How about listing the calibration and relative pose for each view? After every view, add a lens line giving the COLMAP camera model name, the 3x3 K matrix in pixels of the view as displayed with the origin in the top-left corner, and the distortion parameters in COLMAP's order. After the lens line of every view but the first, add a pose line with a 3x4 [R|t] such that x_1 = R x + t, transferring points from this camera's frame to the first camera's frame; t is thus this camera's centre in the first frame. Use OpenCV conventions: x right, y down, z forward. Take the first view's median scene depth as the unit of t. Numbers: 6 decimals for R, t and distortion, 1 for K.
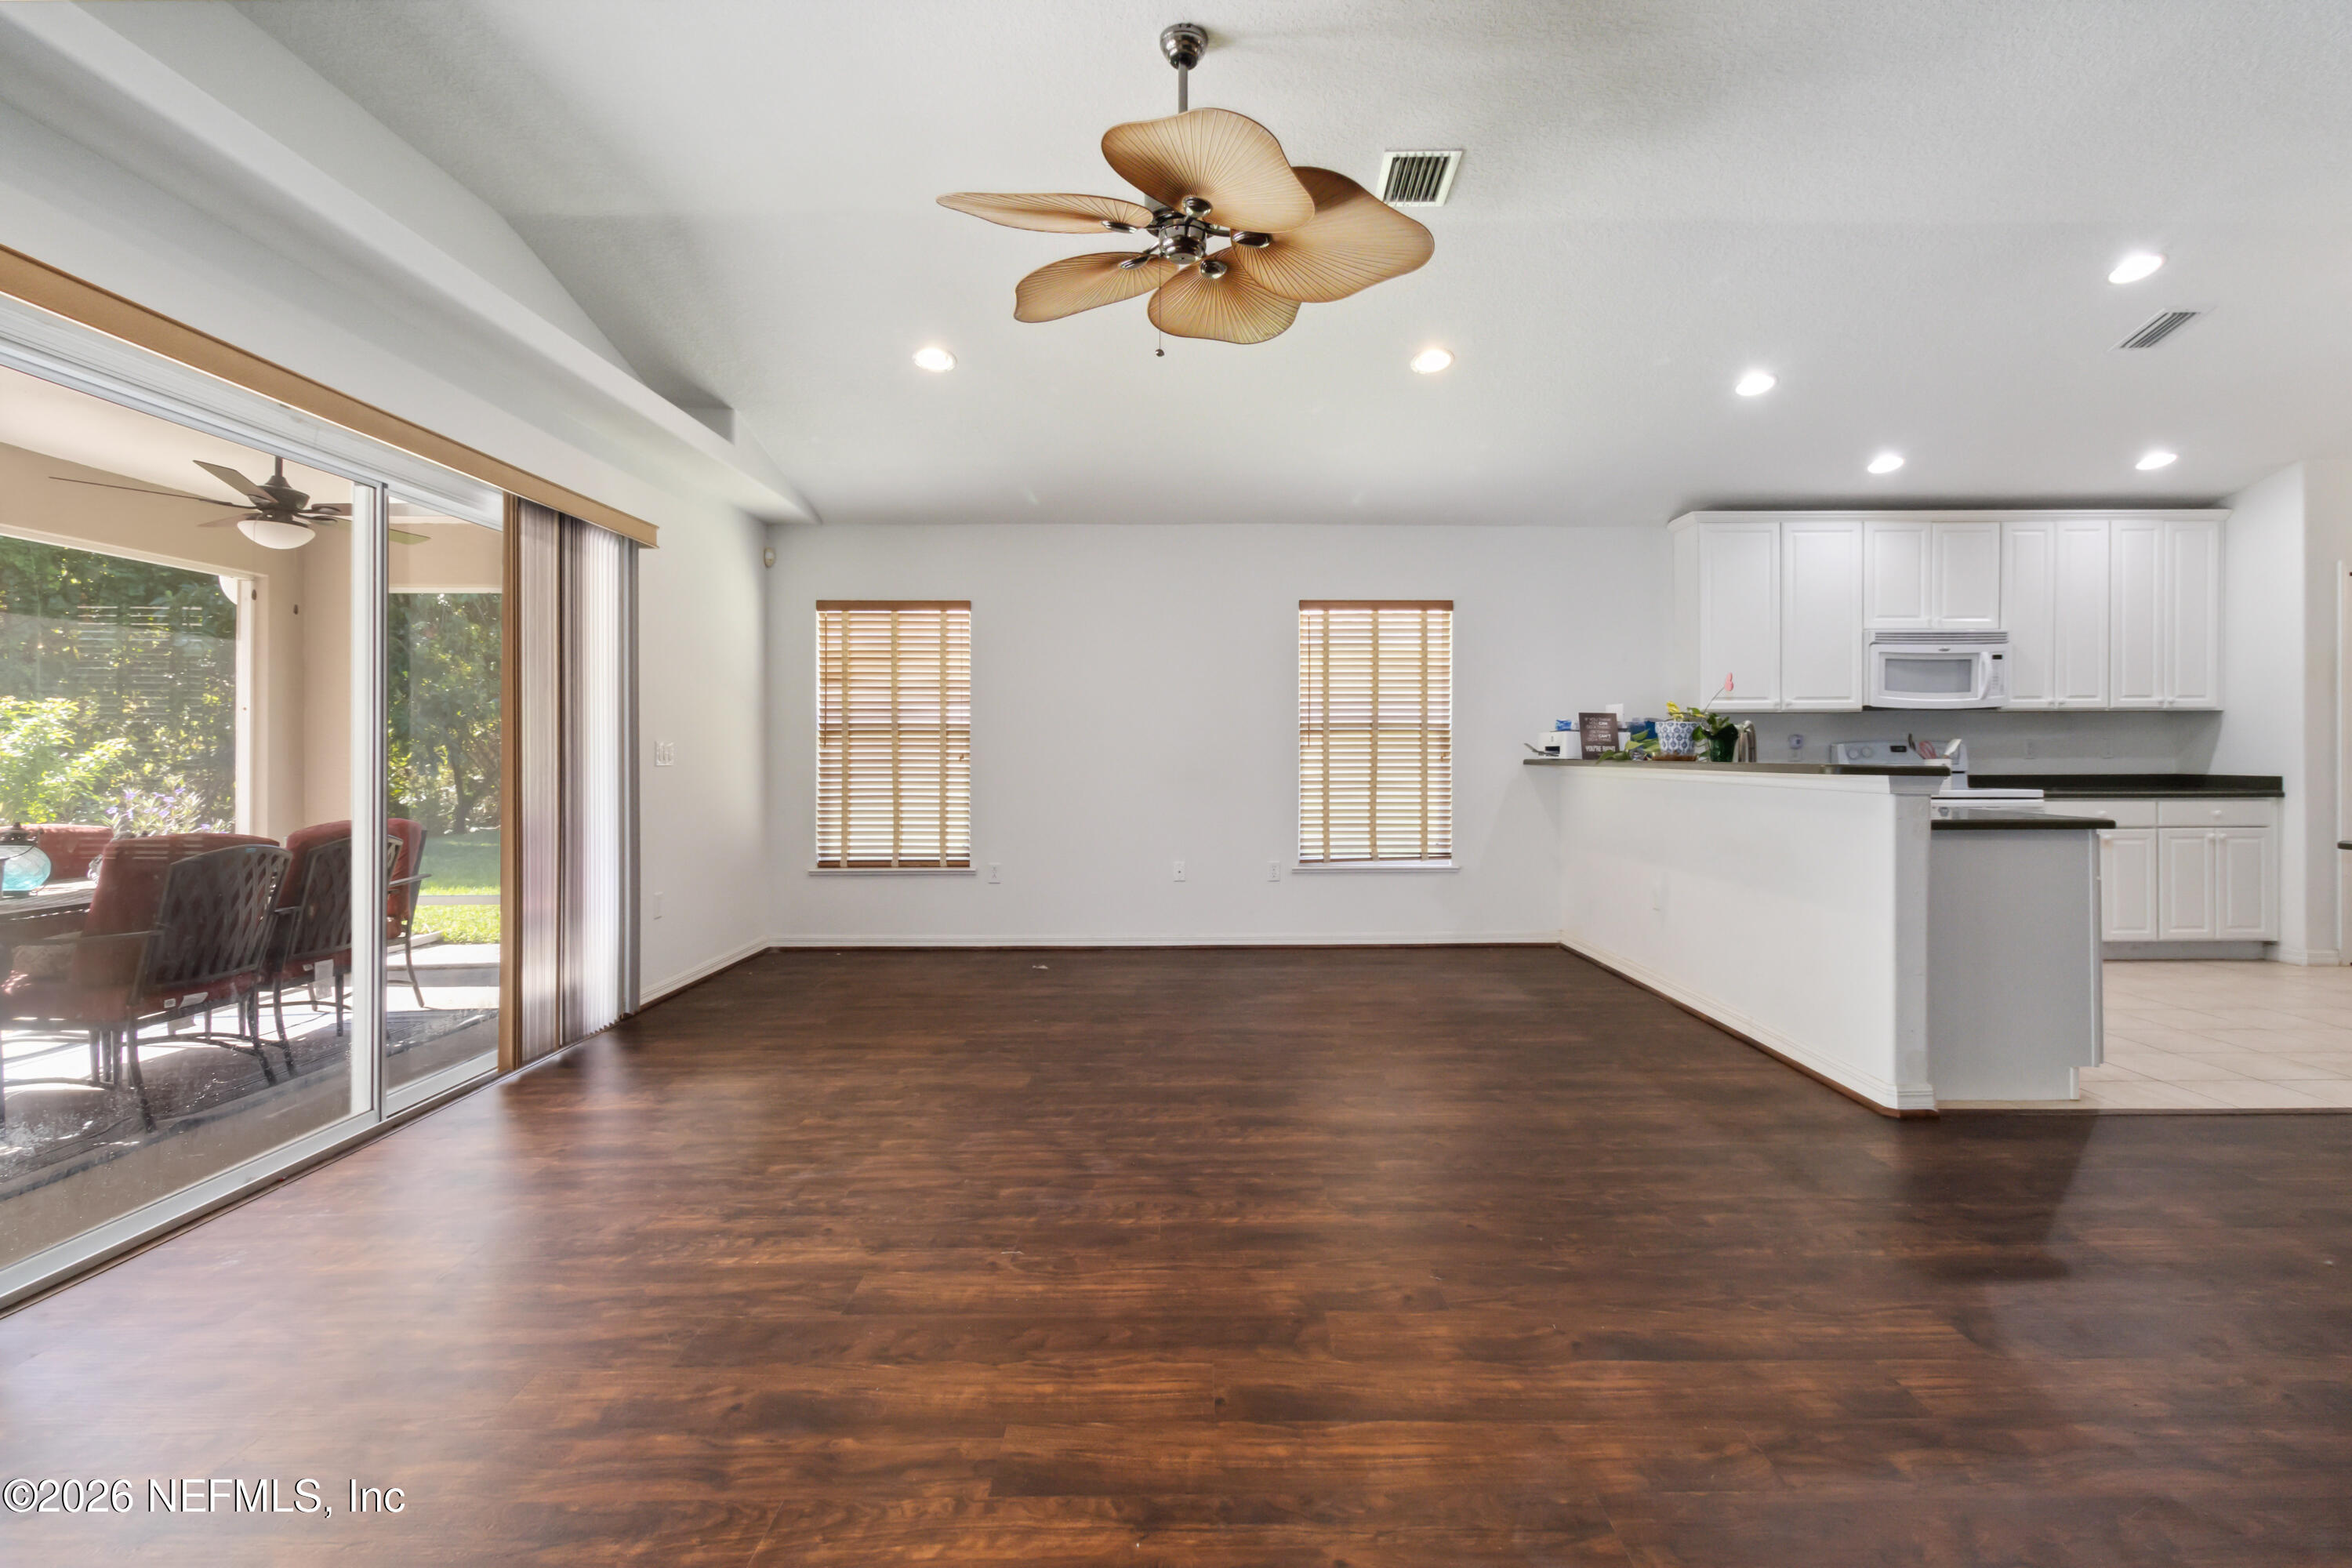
lens RADIAL K [[1109.8, 0, 1199.1], [0, 1109.8, 754.2], [0, 0, 1]] dist [0.005902, -0.000086]
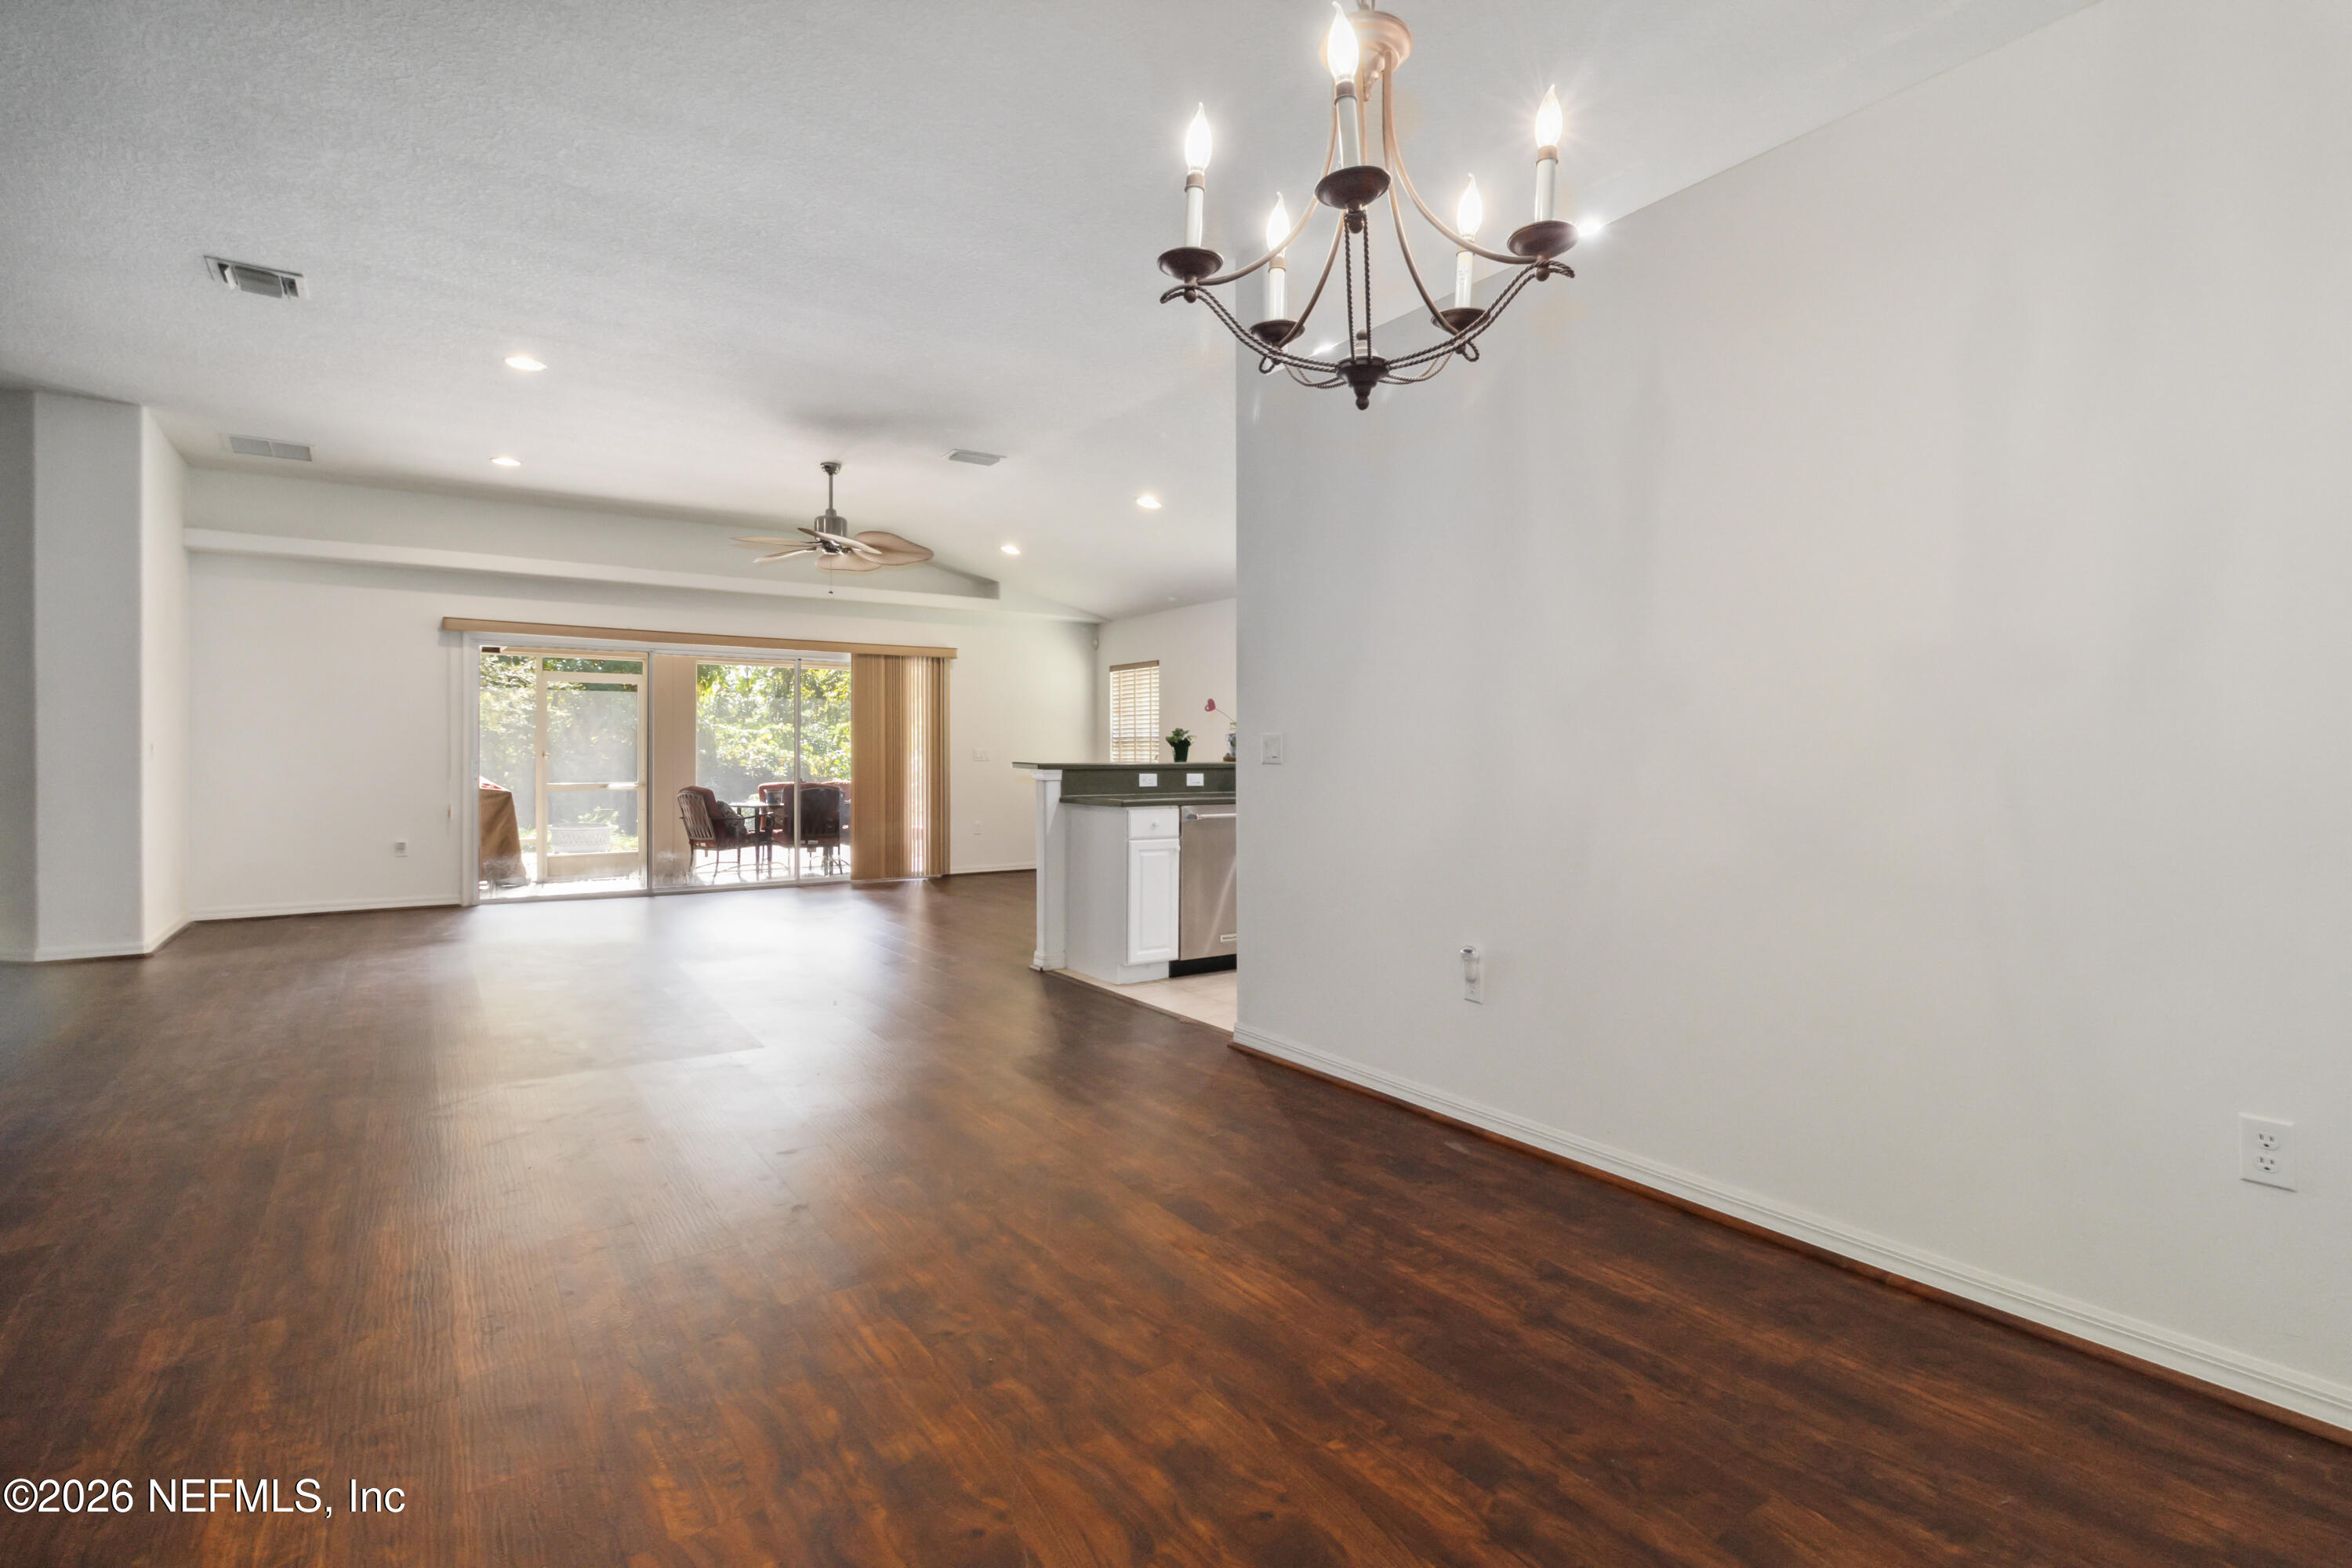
lens RADIAL K [[1134.3, 0, 1205.3], [0, 1134.3, 752.7], [0, 0, 1]] dist [0.006694, 0.000316]
pose [[0.562401, -0.000728, -0.826865, 1.249459], [0.000235, 1.000000, -0.000720, -0.002705], [0.826865, 0.000211, 0.562401, 0.139675]]
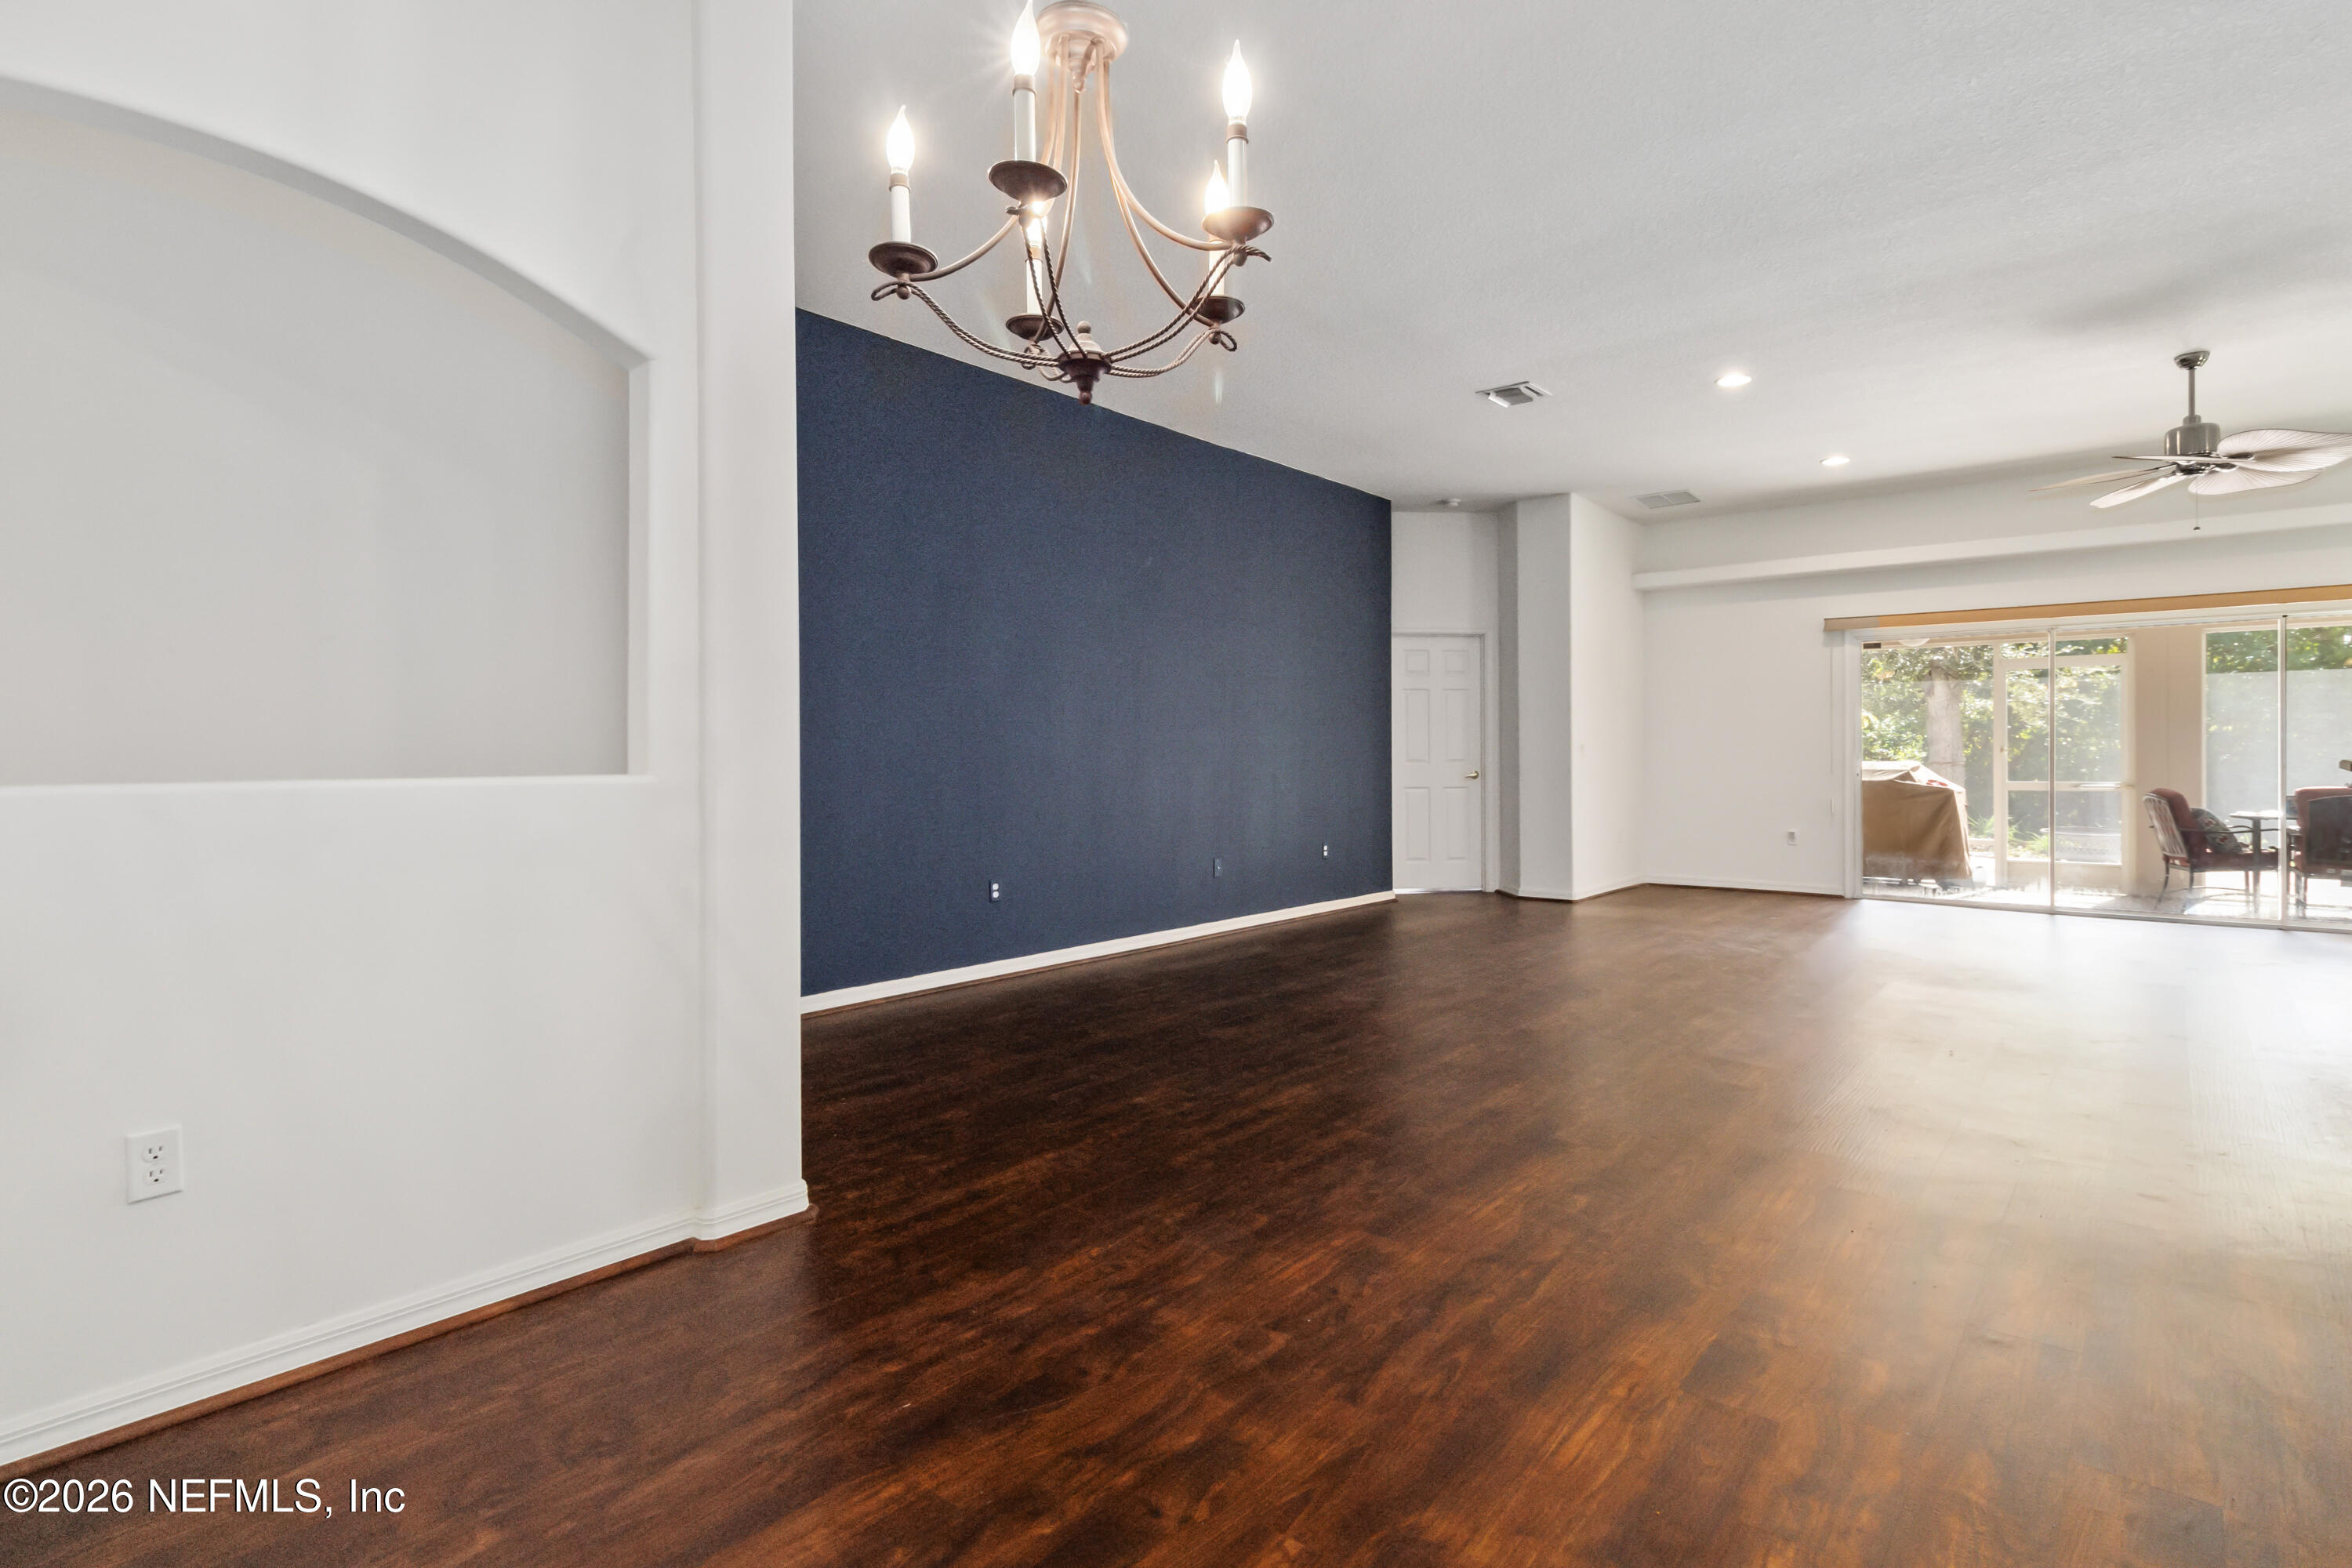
lens RADIAL K [[1165.6, 0, 1183.6], [0, 1165.6, 753.2], [0, 0, 1]] dist [0.002296, 0.000101]
pose [[-0.655868, 0.003302, -0.754868, 1.237952], [0.005727, 0.999983, -0.000601, -0.002053], [0.754854, -0.004717, -0.655876, 0.501414]]
